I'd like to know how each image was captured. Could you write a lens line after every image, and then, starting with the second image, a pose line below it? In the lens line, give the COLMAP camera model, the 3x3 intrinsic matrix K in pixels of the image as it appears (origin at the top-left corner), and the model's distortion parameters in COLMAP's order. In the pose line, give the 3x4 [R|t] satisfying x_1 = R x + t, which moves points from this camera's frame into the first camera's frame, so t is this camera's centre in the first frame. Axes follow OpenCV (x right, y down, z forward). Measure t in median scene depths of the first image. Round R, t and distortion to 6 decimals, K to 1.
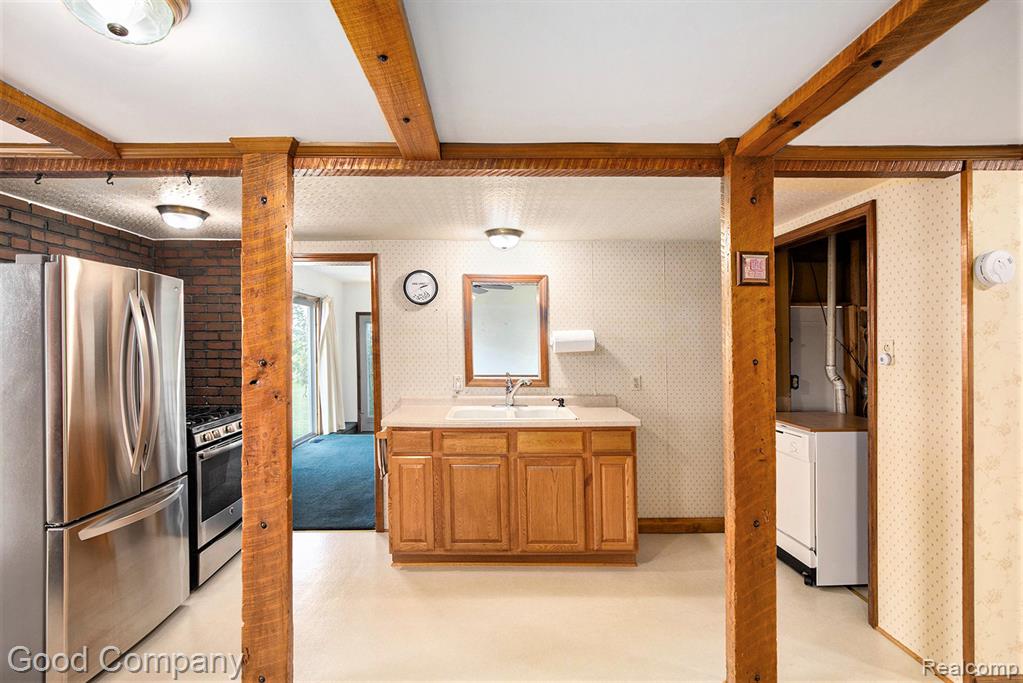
lens RADIAL K [[493.2, 0, 491.6], [0, 493.2, 341.4], [0, 0, 1]] dist [-0.022501, 0.002981]
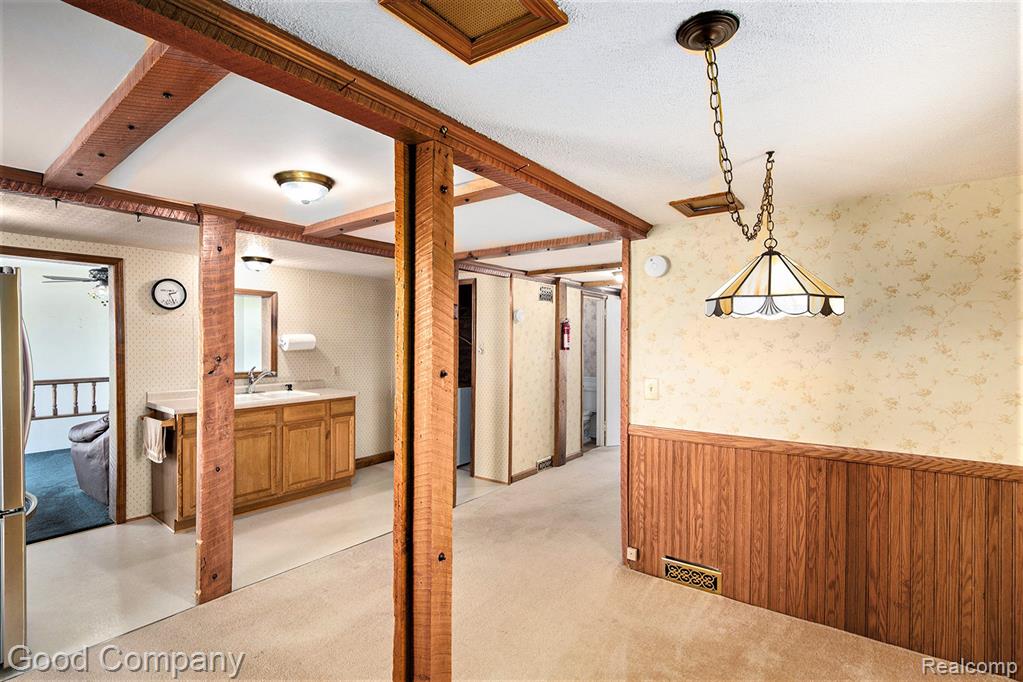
lens RADIAL K [[493.2, 0, 518.6], [0, 493.2, 337.7], [0, 0, 1]] dist [-0.022501, 0.002981]
pose [[0.594206, 0.006547, 0.804286, -0.664492], [-0.005215, 0.999977, -0.004287, -0.011199], [-0.804296, -0.001647, 0.594227, -0.358452]]
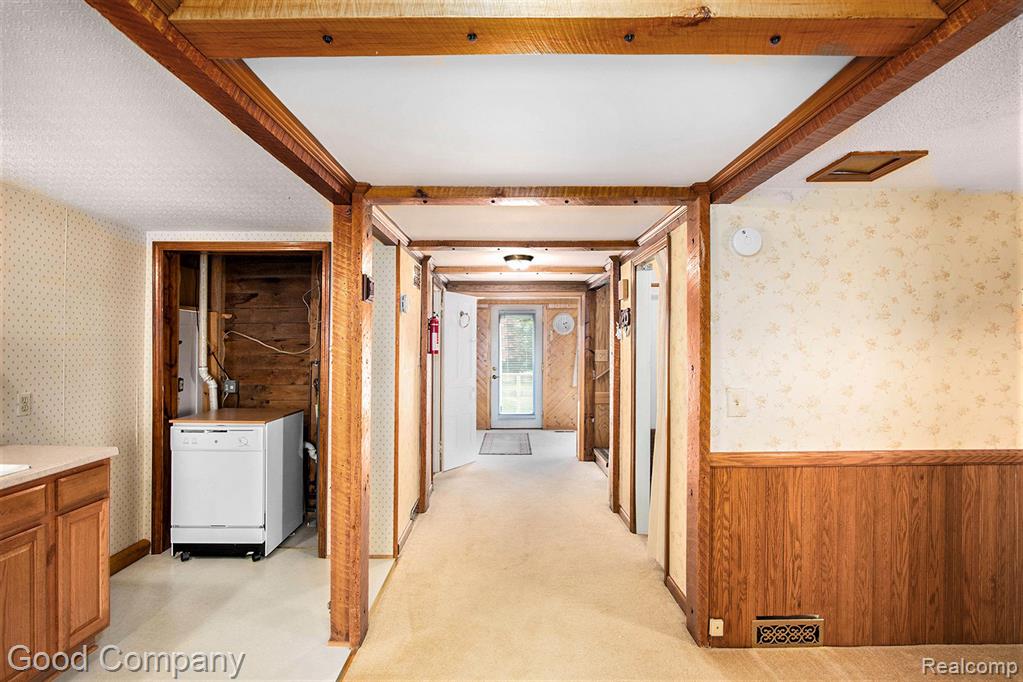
lens RADIAL K [[493.2, 0, 518.0], [0, 493.2, 337.2], [0, 0, 1]] dist [-0.022501, 0.002981]
pose [[0.005334, 0.009810, 0.999938, -0.454828], [0.000682, 0.999952, -0.009814, -0.006188], [-0.999986, 0.000734, 0.005328, 0.363334]]
